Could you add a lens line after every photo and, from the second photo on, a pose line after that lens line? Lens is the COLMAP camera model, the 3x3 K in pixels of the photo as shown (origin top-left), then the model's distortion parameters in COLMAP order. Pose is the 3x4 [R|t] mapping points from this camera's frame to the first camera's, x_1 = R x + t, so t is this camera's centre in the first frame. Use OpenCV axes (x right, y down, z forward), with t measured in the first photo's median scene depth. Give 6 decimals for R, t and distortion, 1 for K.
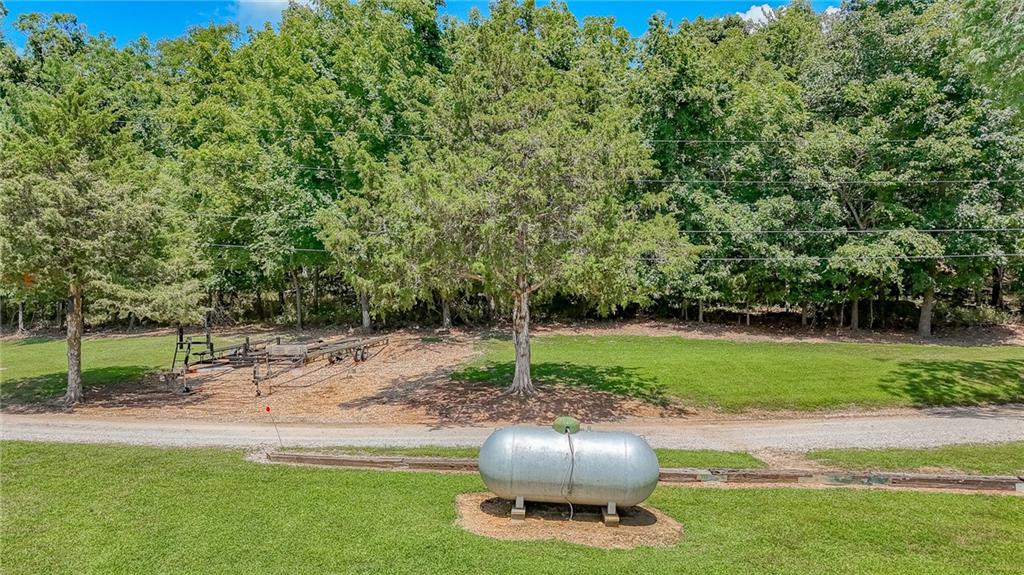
lens RADIAL K [[753.5, 0, 512.0], [0, 753.5, 287.5], [0, 0, 1]] dist [0.074462, -0.076102]
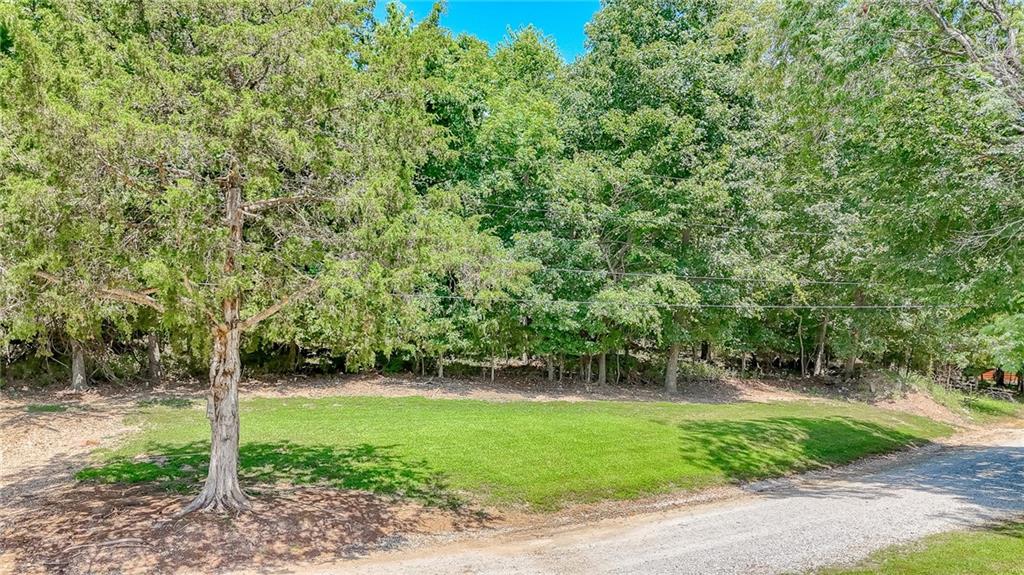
lens RADIAL K [[753.5, 0, 512.0], [0, 753.5, 287.5], [0, 0, 1]] dist [0.074462, -0.076102]
pose [[0.911272, 0.047416, 0.409066, -0.020279], [-0.017906, 0.996972, -0.075672, 0.010152], [-0.411415, 0.061633, 0.909362, 0.254328]]
